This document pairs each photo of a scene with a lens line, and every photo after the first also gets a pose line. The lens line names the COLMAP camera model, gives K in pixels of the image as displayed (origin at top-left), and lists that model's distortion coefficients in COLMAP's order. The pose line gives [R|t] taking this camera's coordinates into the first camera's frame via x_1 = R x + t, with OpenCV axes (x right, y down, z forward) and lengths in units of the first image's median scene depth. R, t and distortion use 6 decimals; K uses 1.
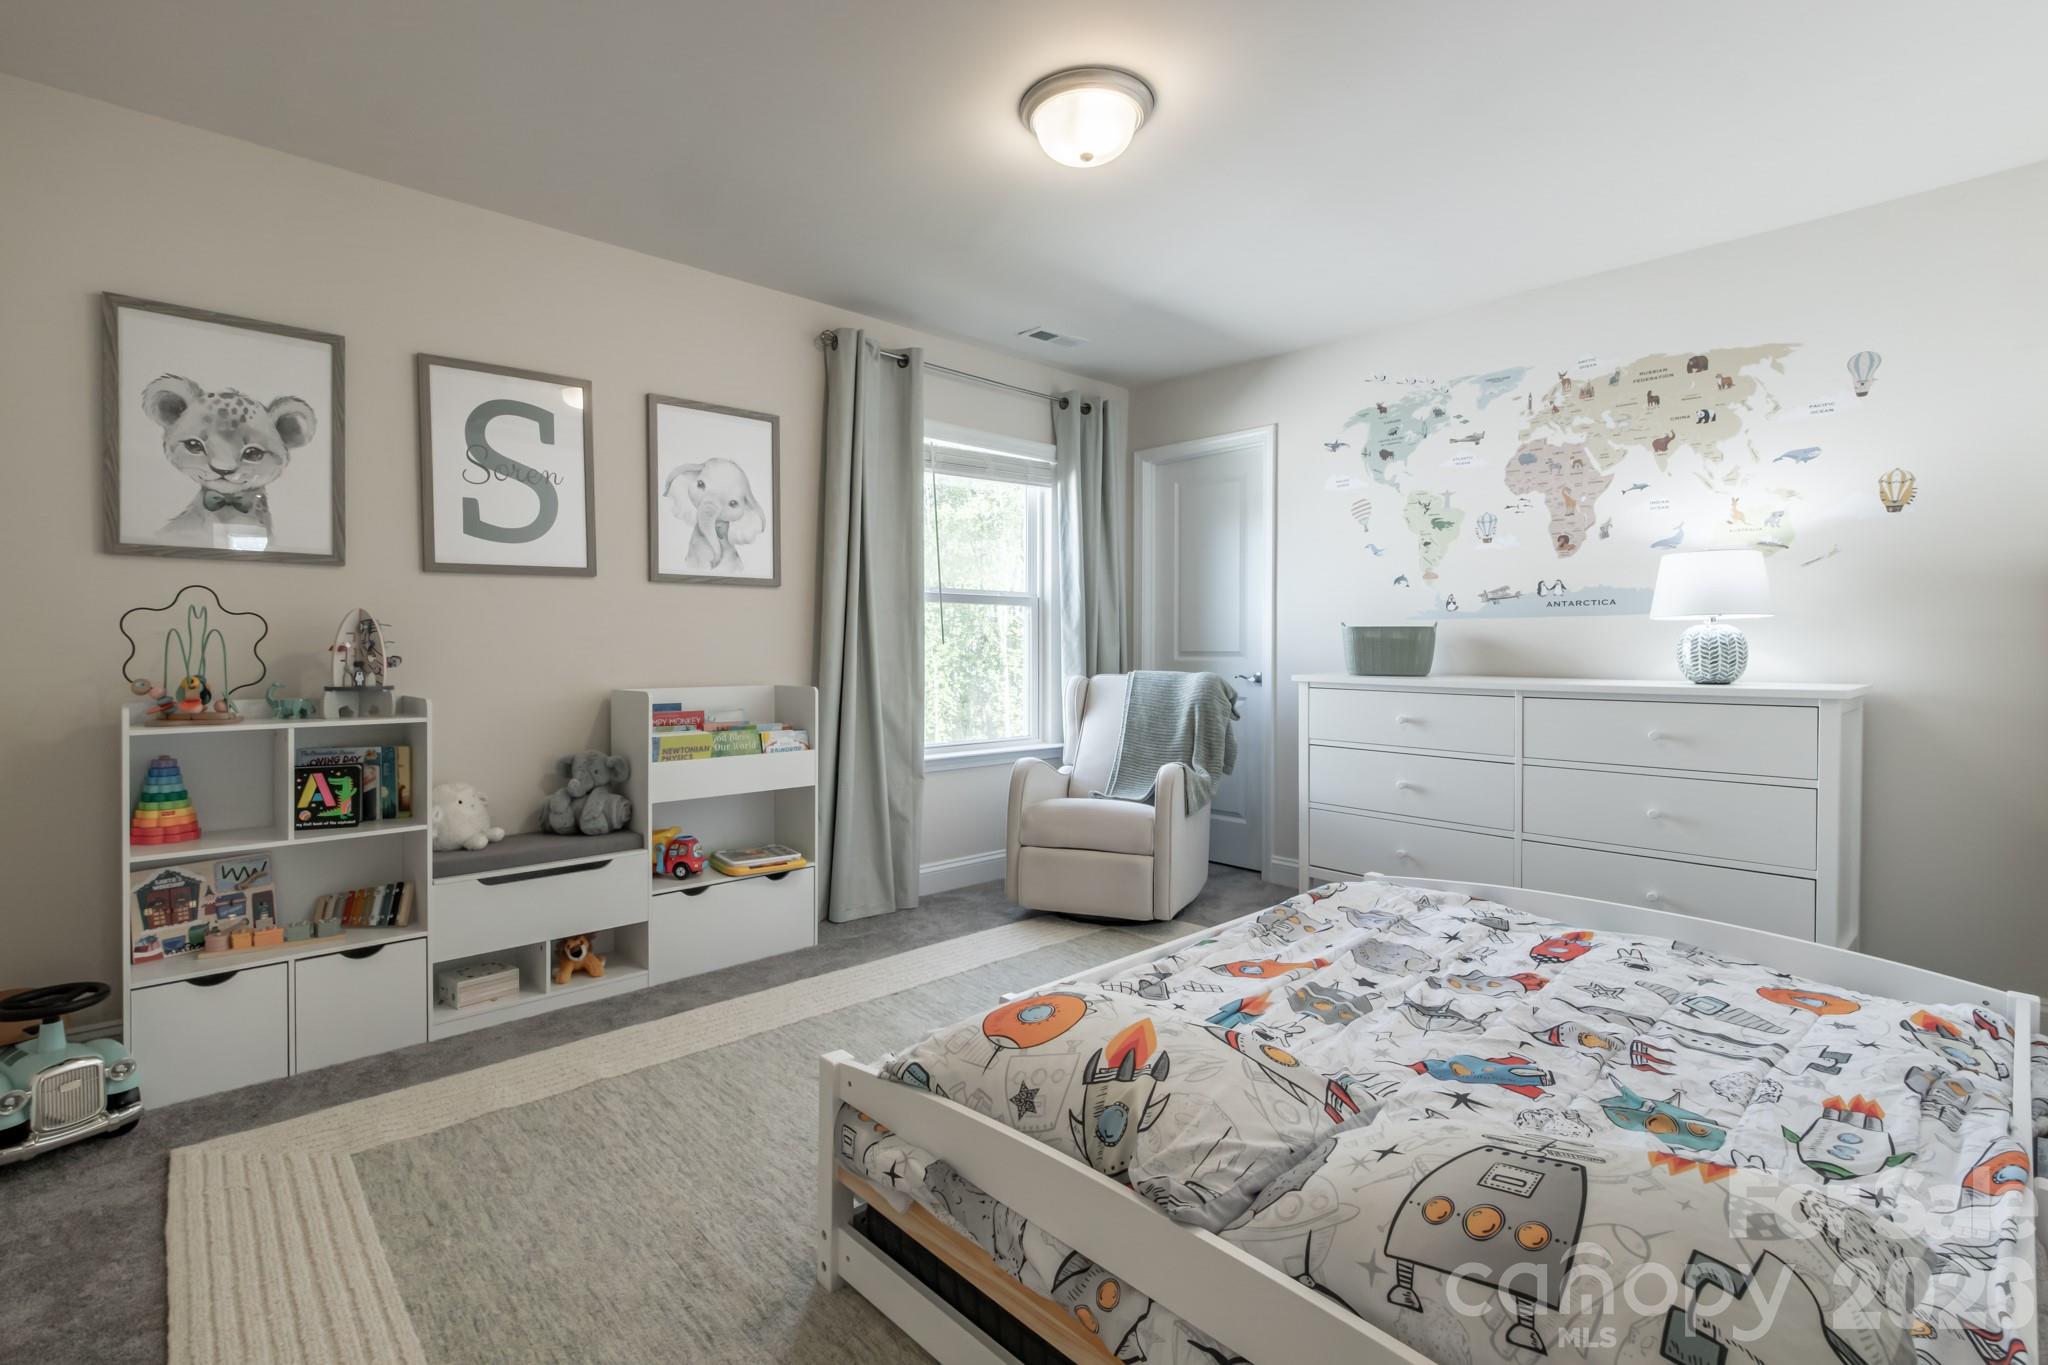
lens RADIAL K [[959.1, 0, 1015.1], [0, 959.1, 668.0], [0, 0, 1]] dist [0.005523, -0.003874]
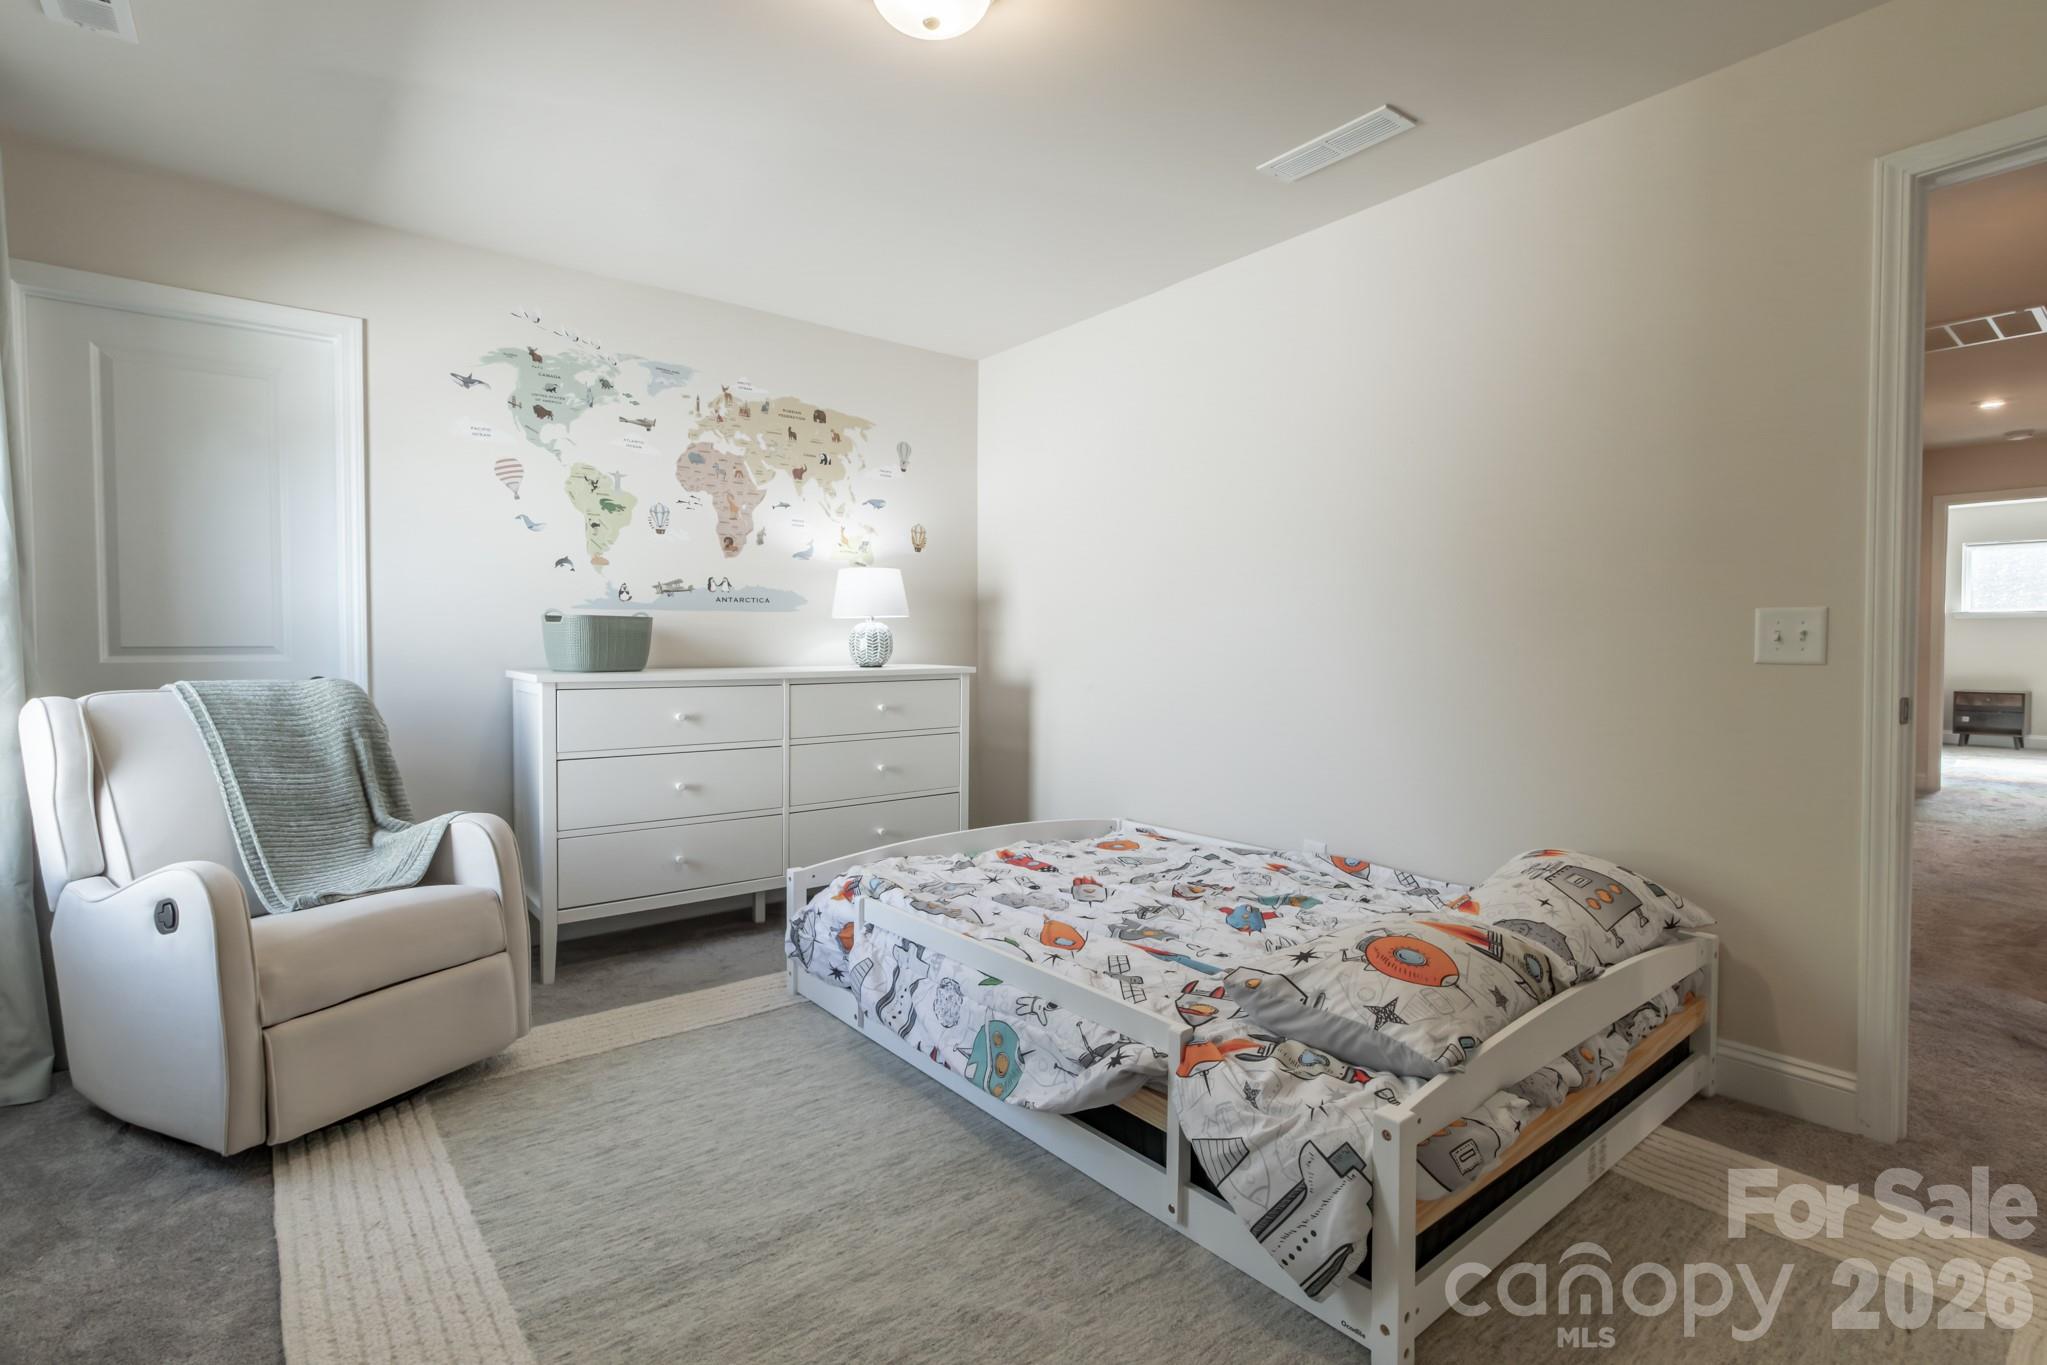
lens RADIAL K [[958.6, 0, 1013.0], [0, 958.6, 673.6], [0, 0, 1]] dist [0.005523, -0.003874]
pose [[0.073505, -0.032385, 0.996769, -0.492087], [0.022982, 0.999262, 0.030771, -0.009208], [-0.997030, 0.020646, 0.074195, 0.596242]]
